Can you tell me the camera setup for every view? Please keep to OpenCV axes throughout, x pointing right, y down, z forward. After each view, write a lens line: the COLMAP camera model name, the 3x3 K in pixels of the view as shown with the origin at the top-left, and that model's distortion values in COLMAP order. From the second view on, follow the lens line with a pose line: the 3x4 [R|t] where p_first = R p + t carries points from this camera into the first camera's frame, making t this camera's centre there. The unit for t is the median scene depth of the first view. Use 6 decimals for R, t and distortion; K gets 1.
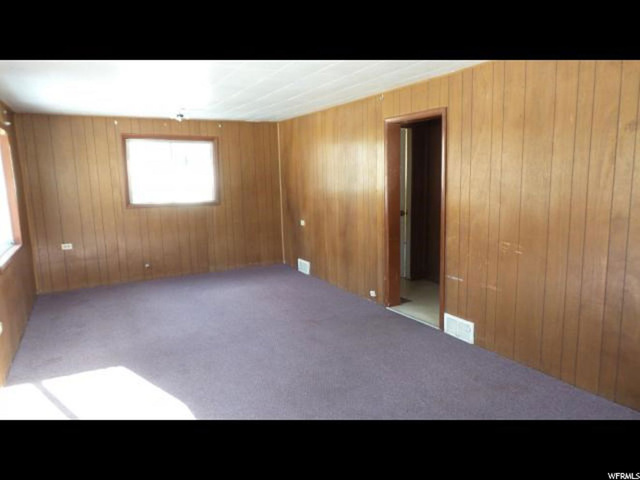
lens RADIAL K [[436.4, 0, 320.0], [0, 436.4, 240.0], [0, 0, 1]] dist [-0.003226, -0.001236]
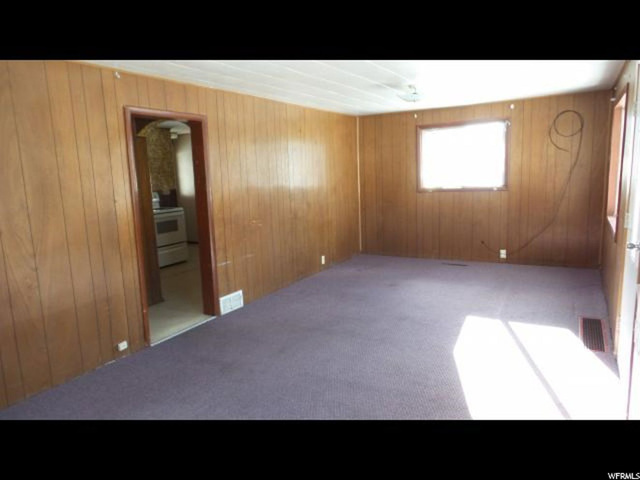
lens RADIAL K [[436.4, 0, 320.0], [0, 436.4, 240.0], [0, 0, 1]] dist [-0.003226, -0.001236]
pose [[-0.473825, -0.118399, 0.872623, -0.891885], [0.179754, 0.957053, 0.227459, -0.209124], [-0.862078, 0.264634, -0.432193, 1.357696]]
